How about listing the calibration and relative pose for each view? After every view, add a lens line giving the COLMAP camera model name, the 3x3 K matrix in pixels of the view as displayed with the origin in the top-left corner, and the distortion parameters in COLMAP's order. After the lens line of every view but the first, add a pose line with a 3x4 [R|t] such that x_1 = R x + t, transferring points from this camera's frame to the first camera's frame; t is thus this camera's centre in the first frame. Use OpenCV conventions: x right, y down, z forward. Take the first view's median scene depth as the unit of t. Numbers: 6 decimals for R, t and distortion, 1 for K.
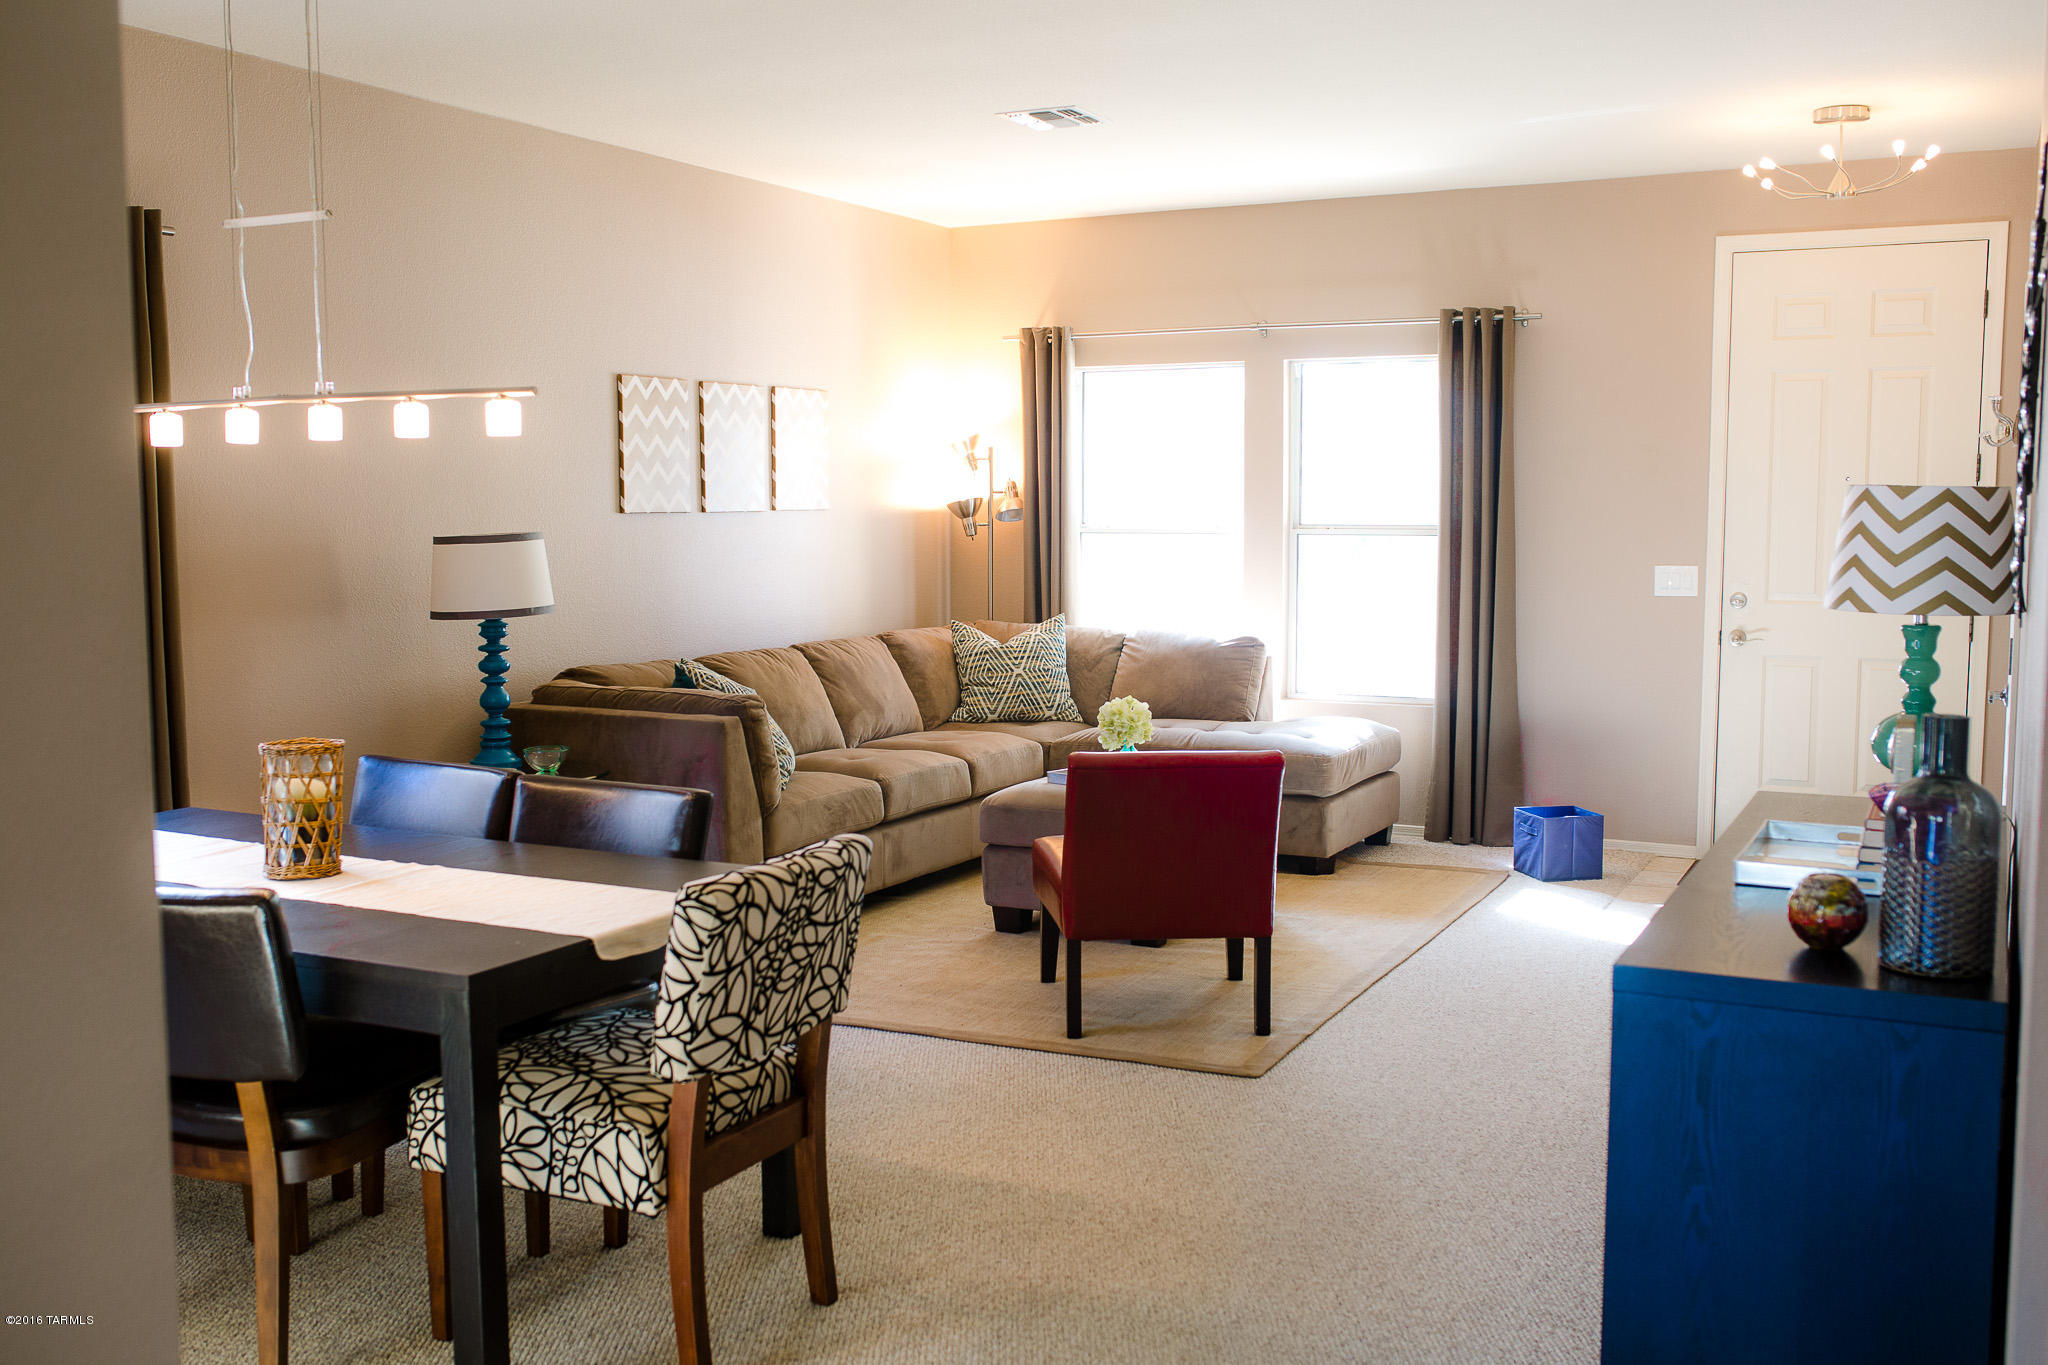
lens RADIAL K [[1951.4, 0, 1024.0], [0, 1951.4, 682.5], [0, 0, 1]] dist [-0.062700, 0.101511]
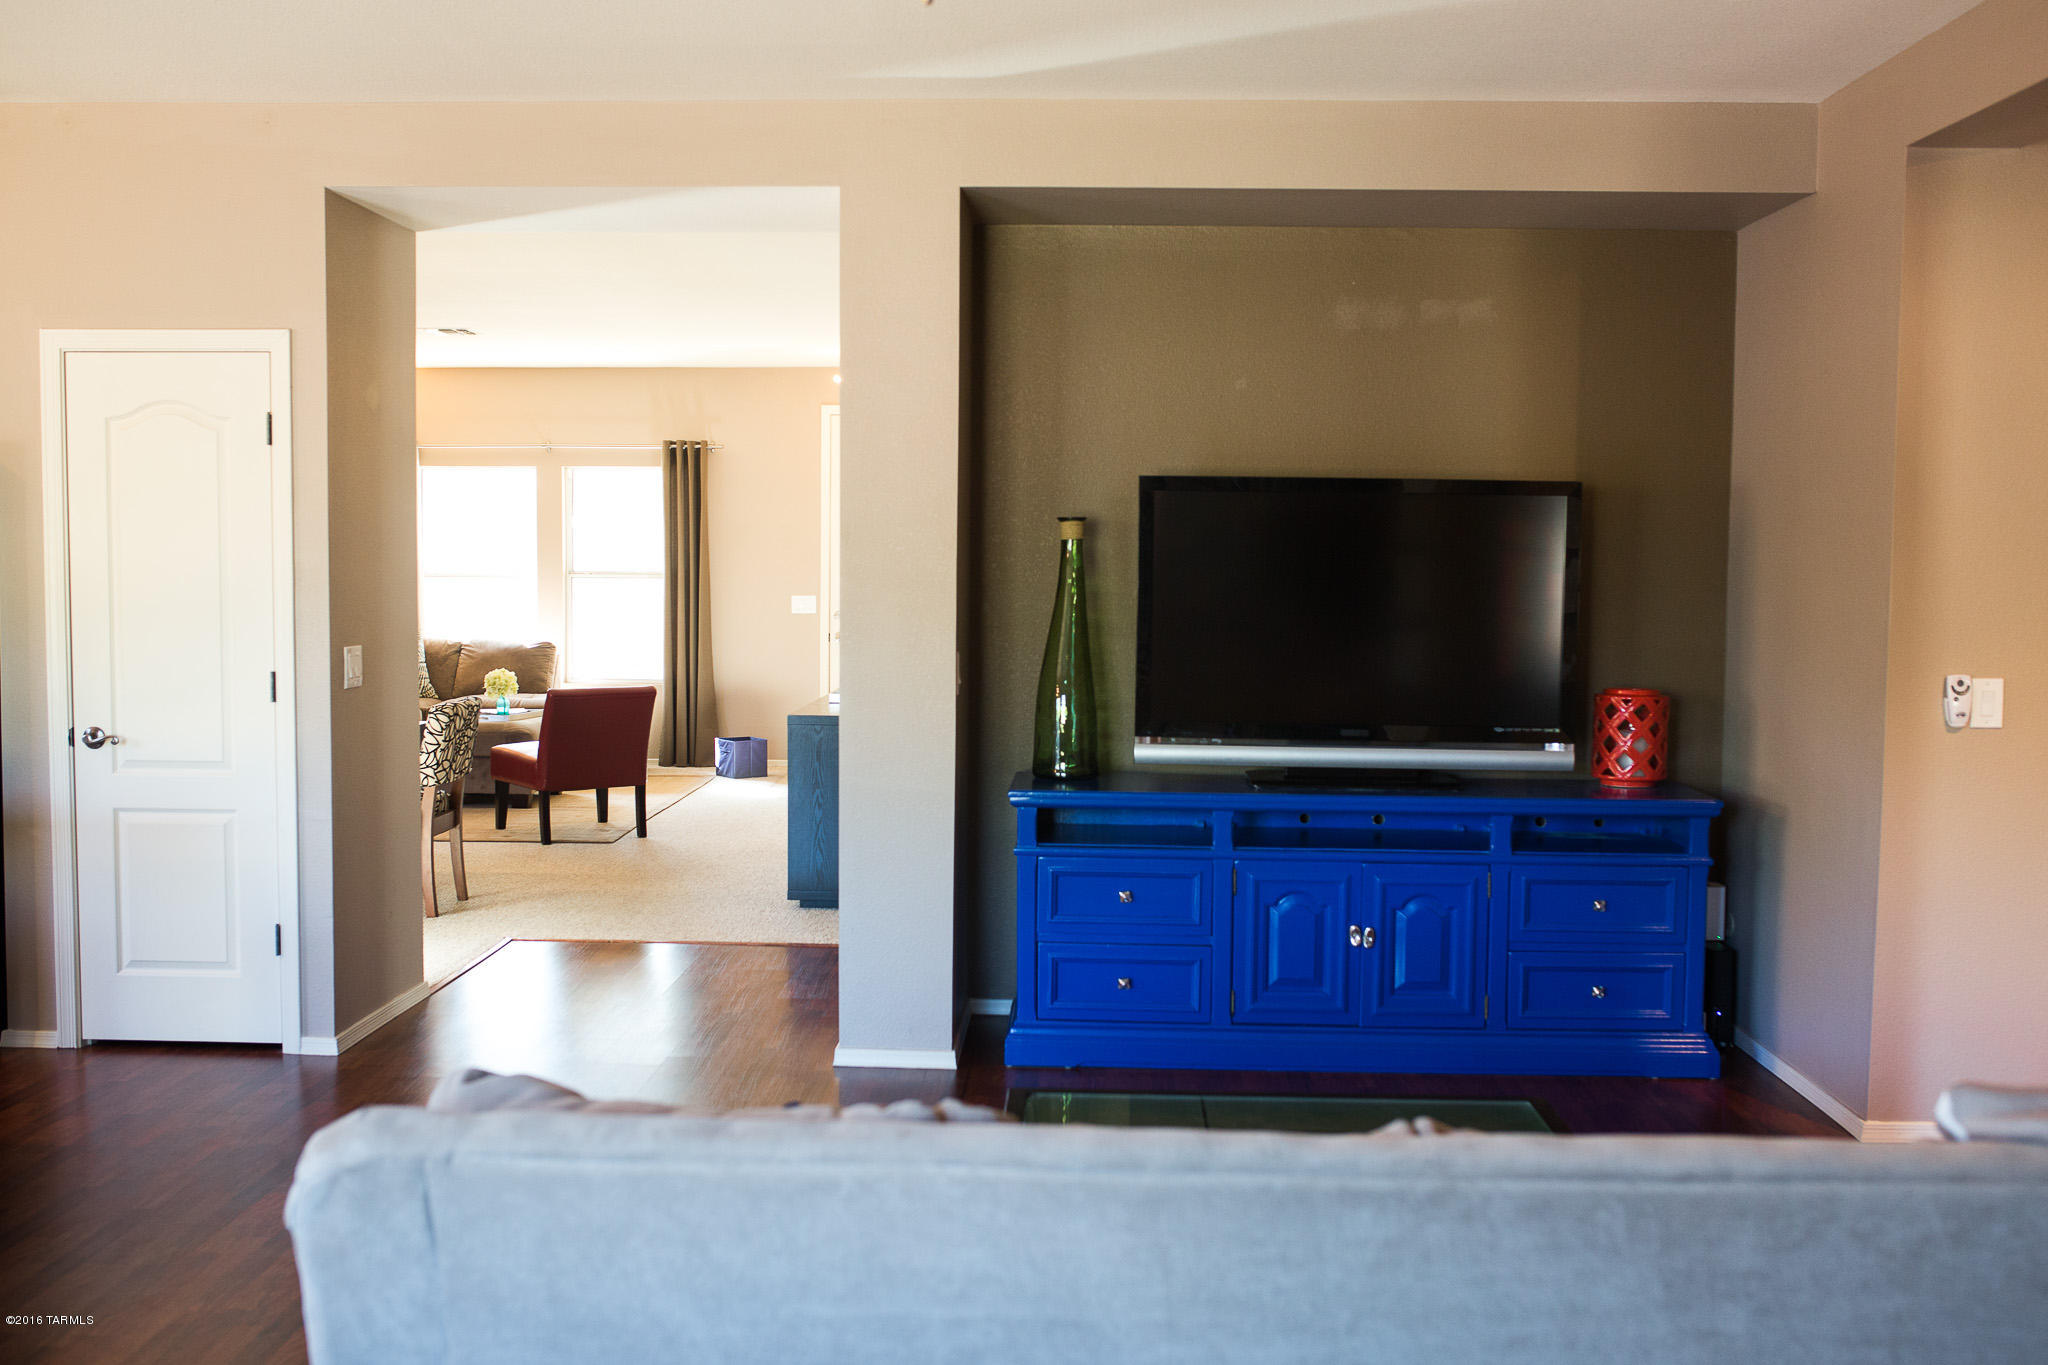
lens RADIAL K [[1951.4, 0, 1024.0], [0, 1951.4, 682.5], [0, 0, 1]] dist [-0.062700, 0.101511]
pose [[0.906125, -0.016312, 0.422695, -0.218784], [0.028485, 0.999341, -0.022498, 0.061003], [-0.422049, 0.032427, 0.905993, -0.645709]]
